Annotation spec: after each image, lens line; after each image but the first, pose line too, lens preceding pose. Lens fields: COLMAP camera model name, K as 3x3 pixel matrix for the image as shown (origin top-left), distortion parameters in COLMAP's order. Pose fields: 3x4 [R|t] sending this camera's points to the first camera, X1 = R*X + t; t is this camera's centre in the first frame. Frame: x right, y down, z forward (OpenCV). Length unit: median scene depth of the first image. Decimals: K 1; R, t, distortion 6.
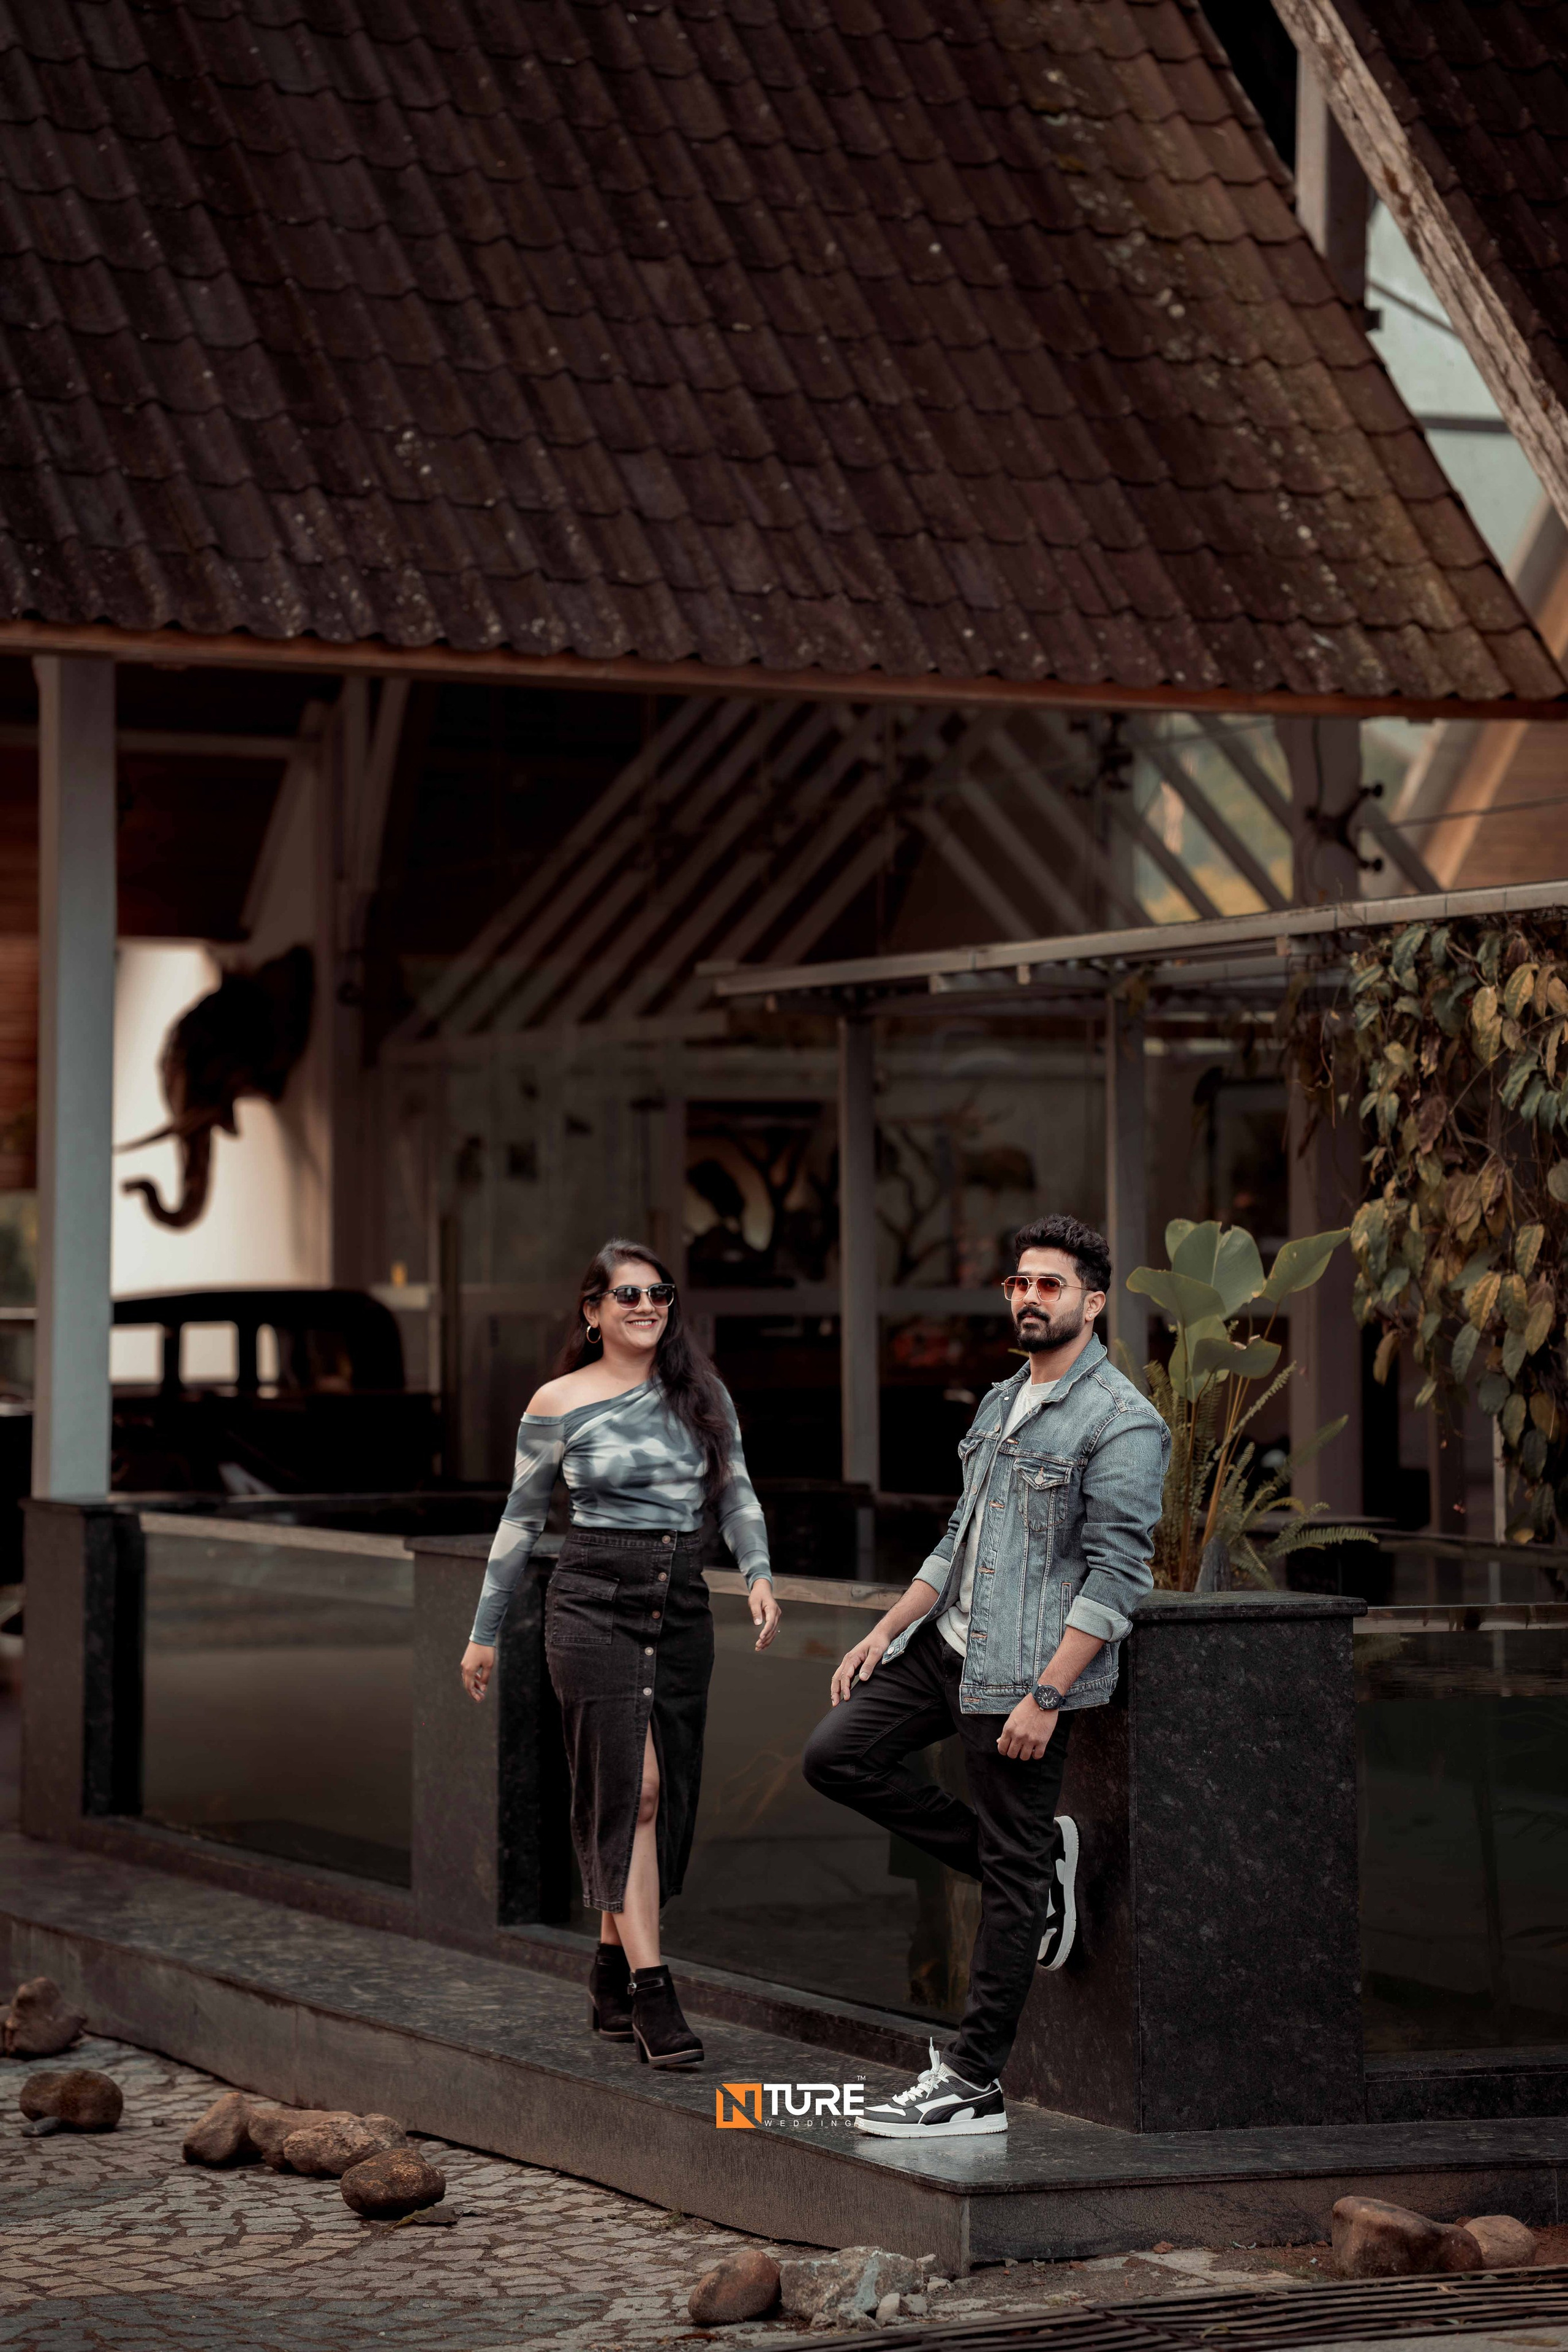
lens RADIAL K [[5822.2, 0, 784.0], [0, 5822.2, 1176.0], [0, 0, 1]] dist [0.696408, 0.644596]
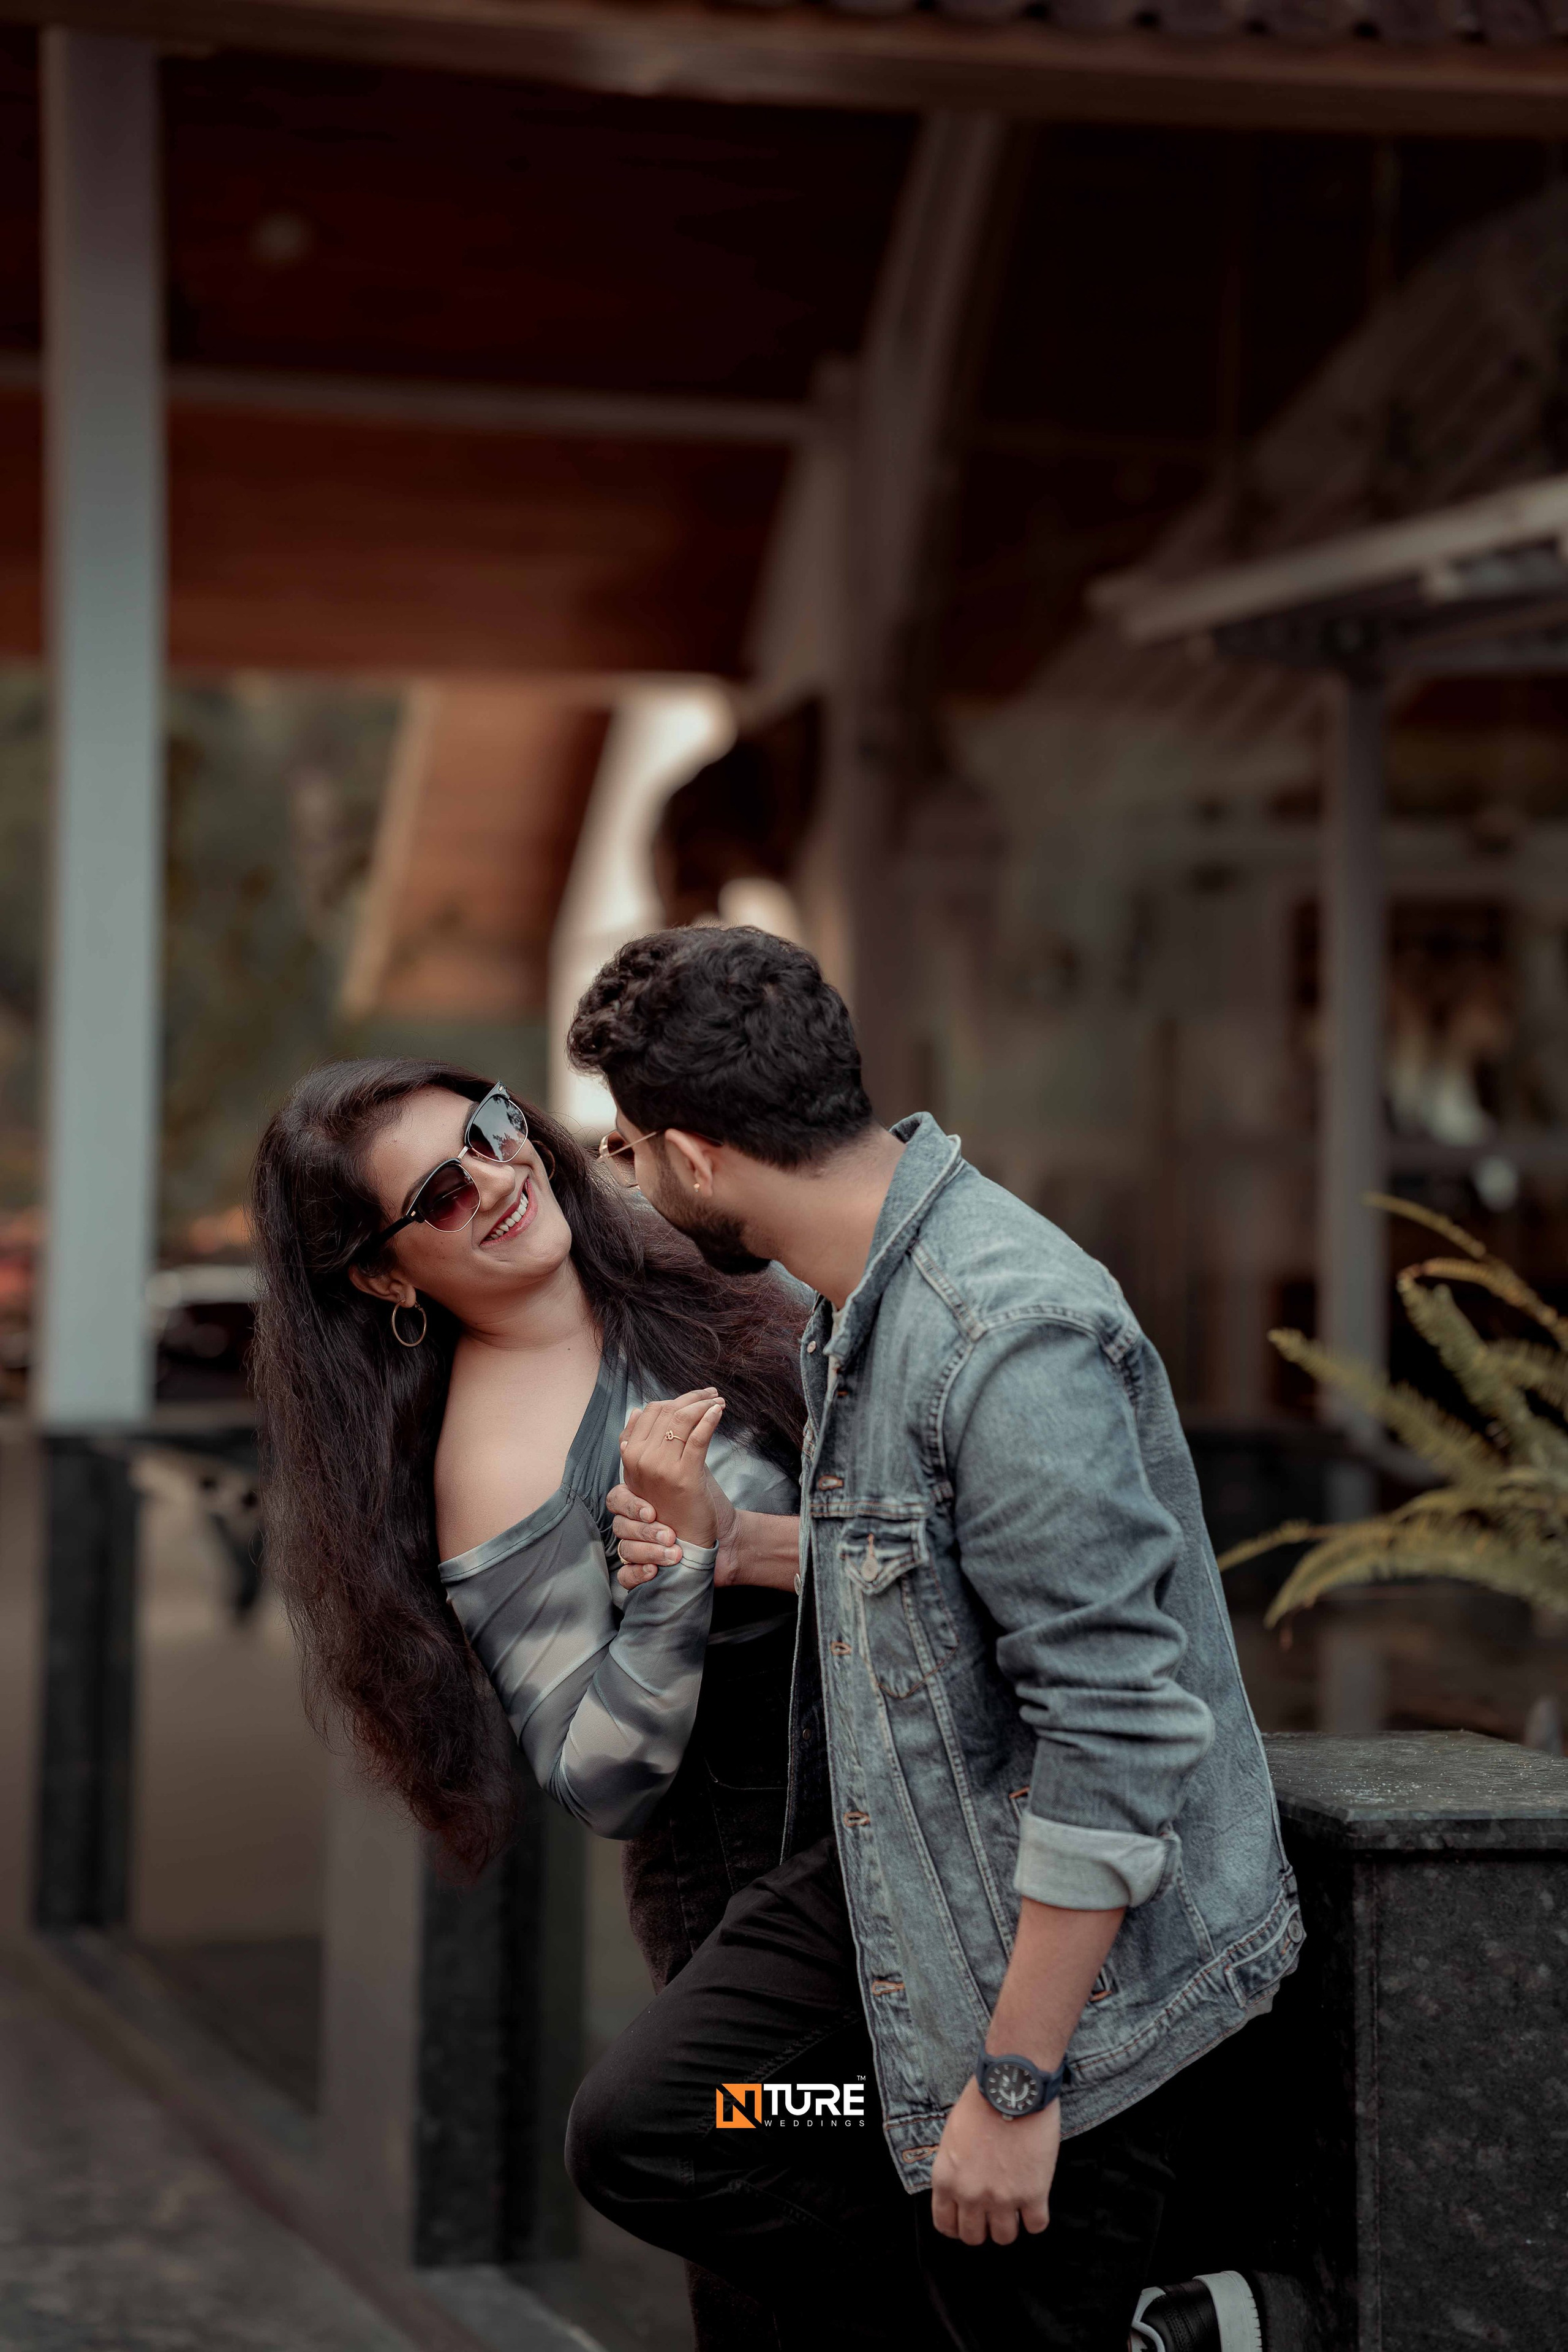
lens RADIAL K [[5822.2, 0, 784.0], [0, 5822.2, 1176.0], [0, 0, 1]] dist [0.696408, 0.644596]
pose [[0.987582, 0.022665, -0.155460, 0.053802], [-0.020050, 0.999630, 0.018372, 0.016481], [0.155818, -0.015027, 0.987671, 0.402575]]
